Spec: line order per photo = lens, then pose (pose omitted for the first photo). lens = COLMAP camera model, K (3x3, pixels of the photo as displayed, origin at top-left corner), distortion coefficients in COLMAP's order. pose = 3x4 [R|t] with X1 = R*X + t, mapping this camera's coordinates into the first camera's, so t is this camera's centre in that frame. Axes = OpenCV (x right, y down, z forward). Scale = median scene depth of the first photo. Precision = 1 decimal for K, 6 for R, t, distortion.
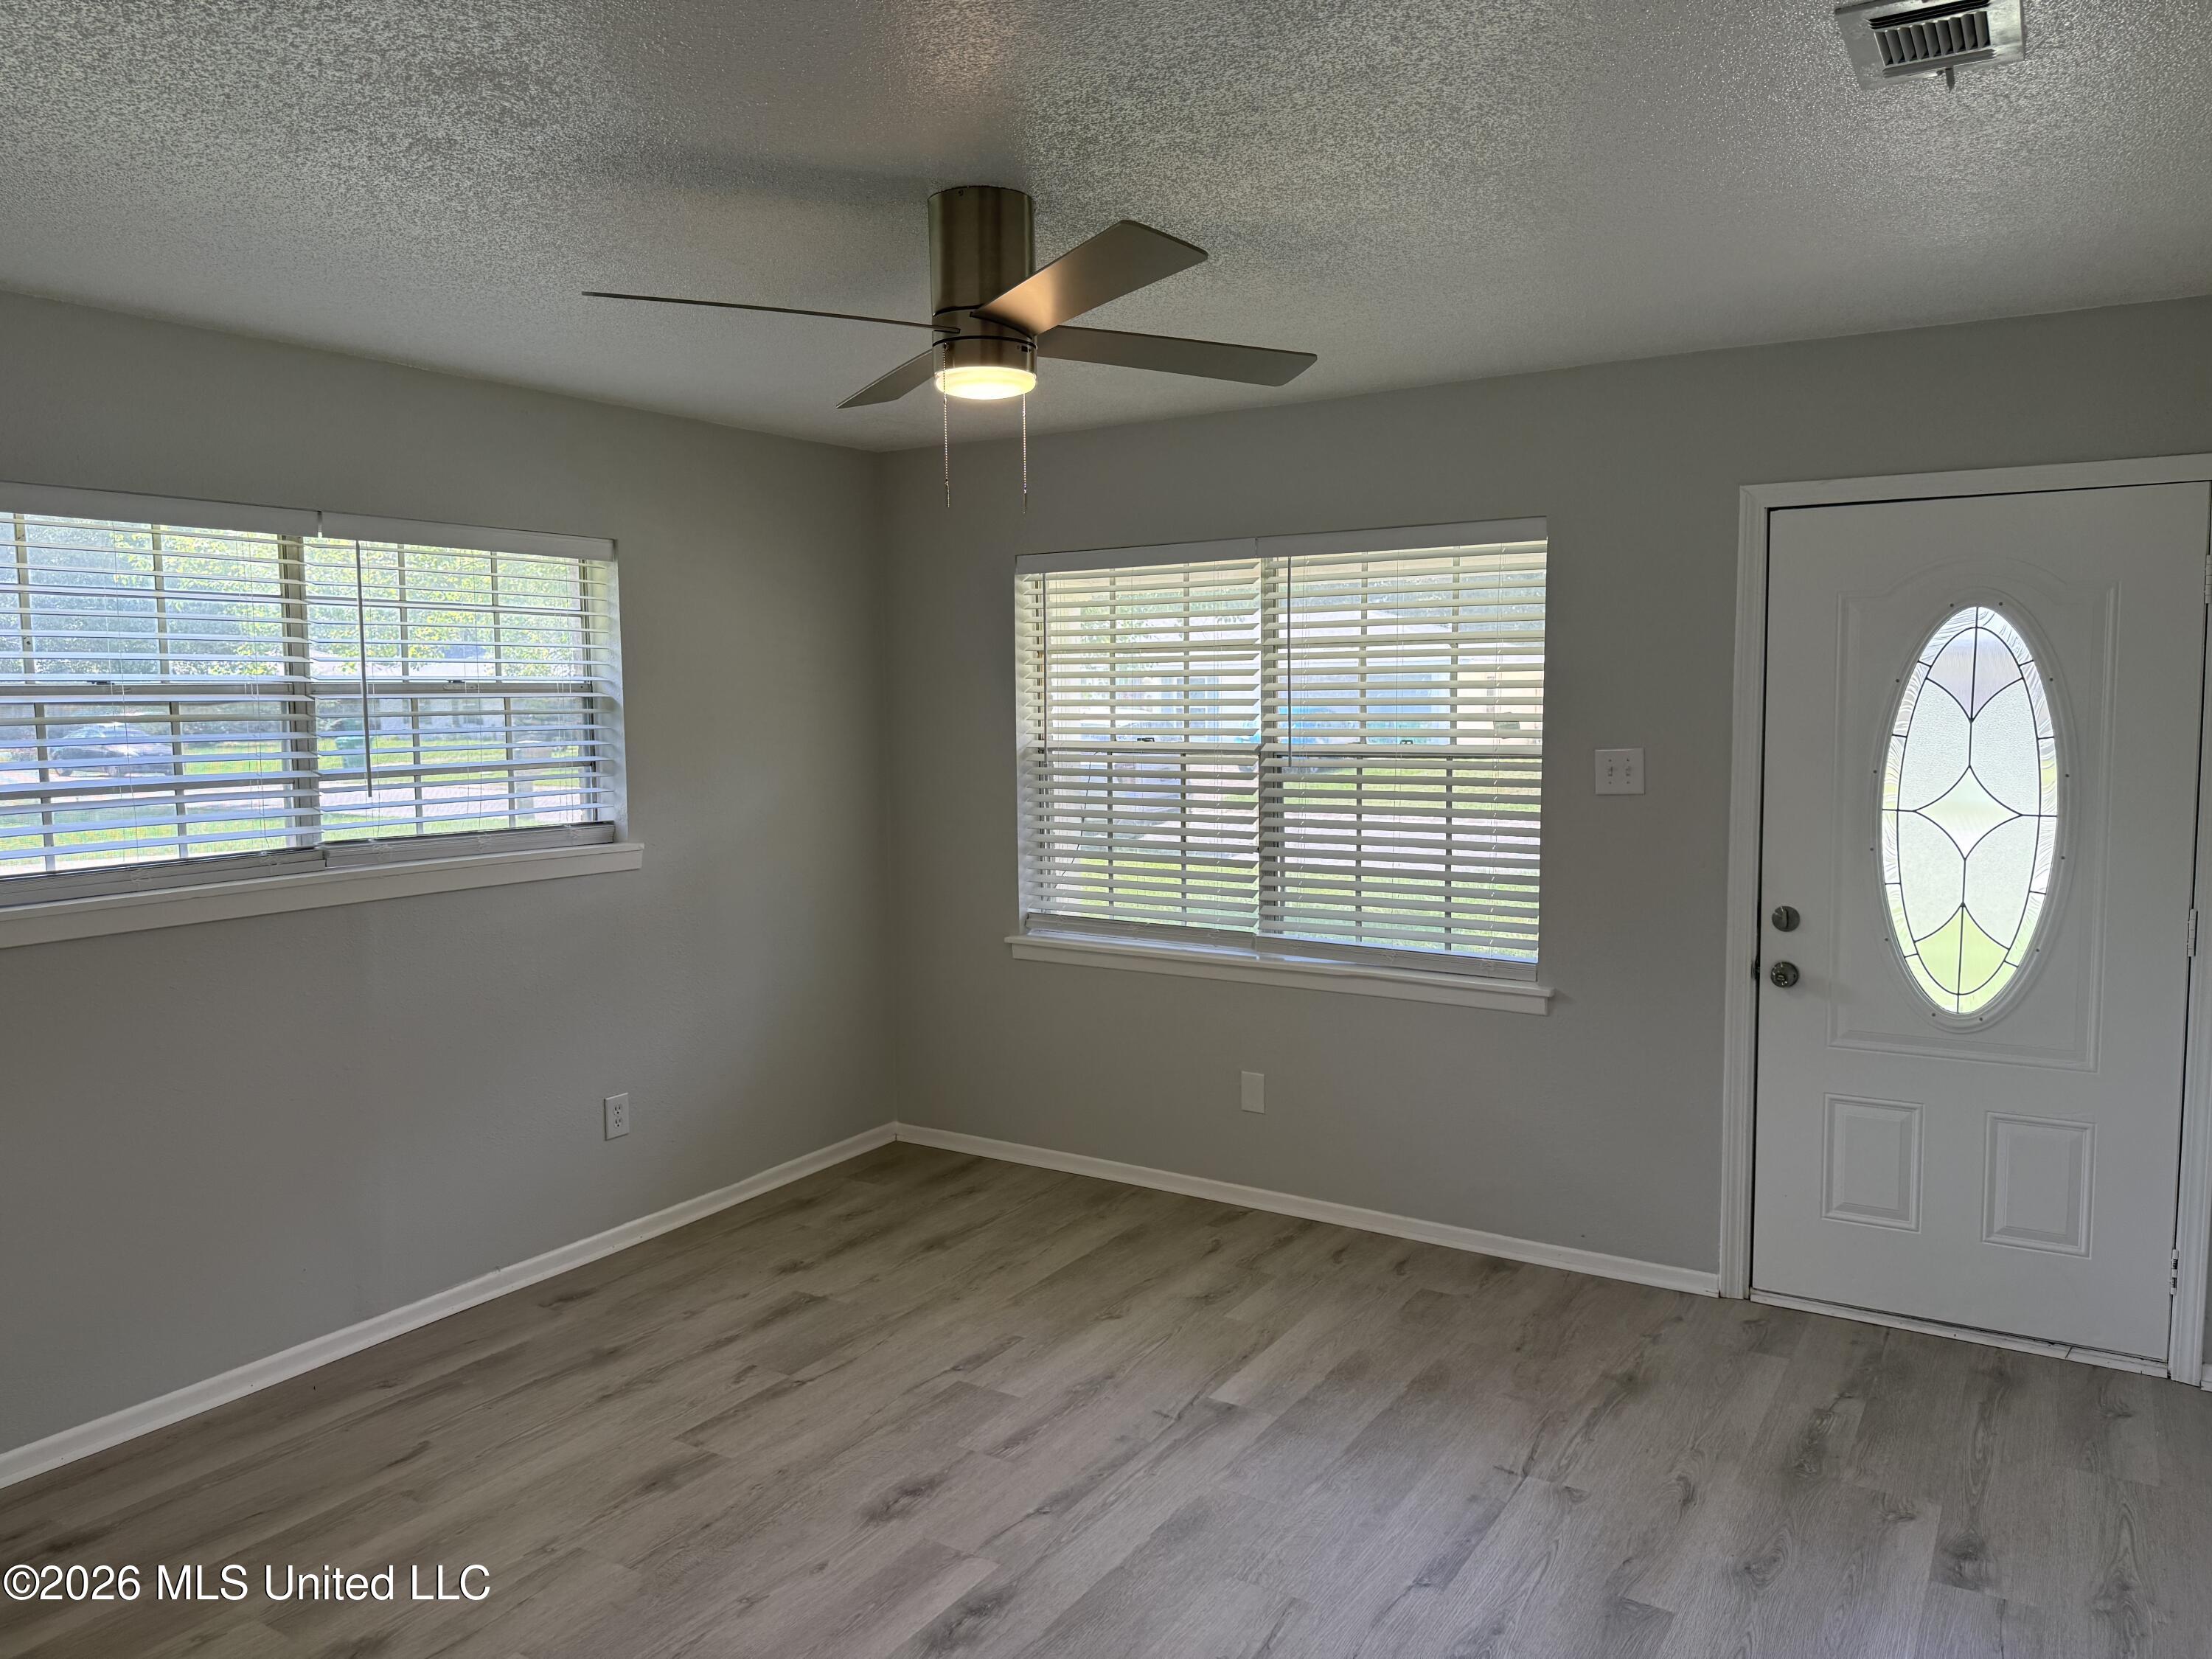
lens RADIAL K [[1559.7, 0, 1106.0], [0, 1559.7, 829.5], [0, 0, 1]] dist [0.027651, -0.004365]
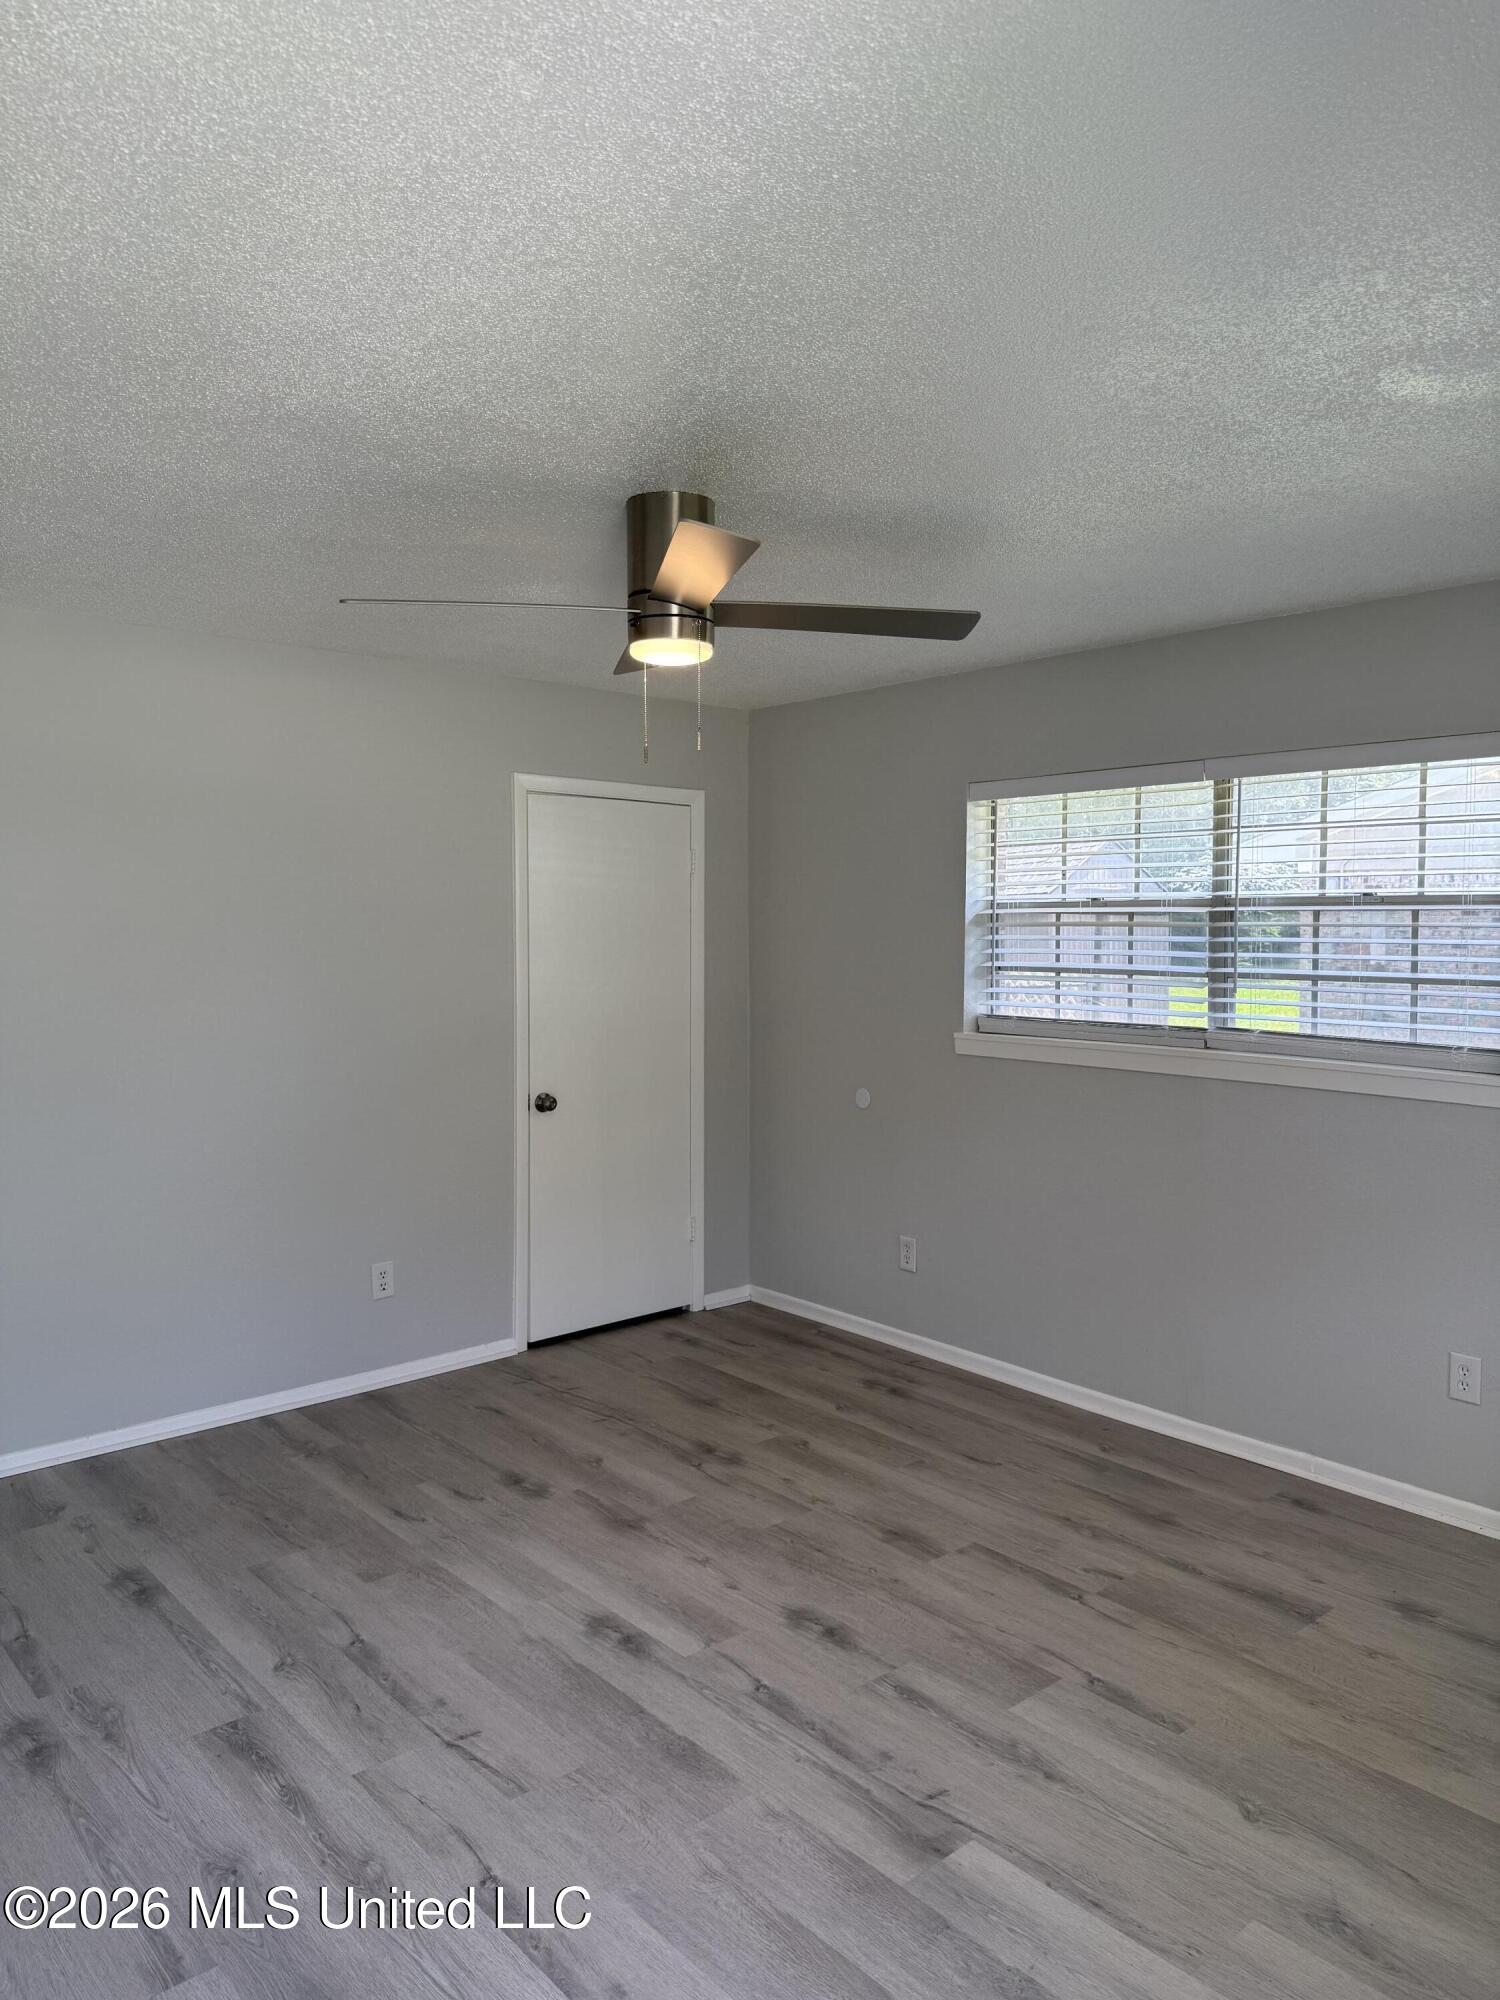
lens RADIAL K [[1410.2, 0, 748.2], [0, 1410.2, 1003.0], [0, 0, 1]] dist [0.027651, -0.004365]
pose [[-0.281296, 0.072974, -0.956843, 0.700724], [-0.079233, 0.991934, 0.098943, -0.096397], [0.956345, 0.103646, -0.273245, 1.003603]]
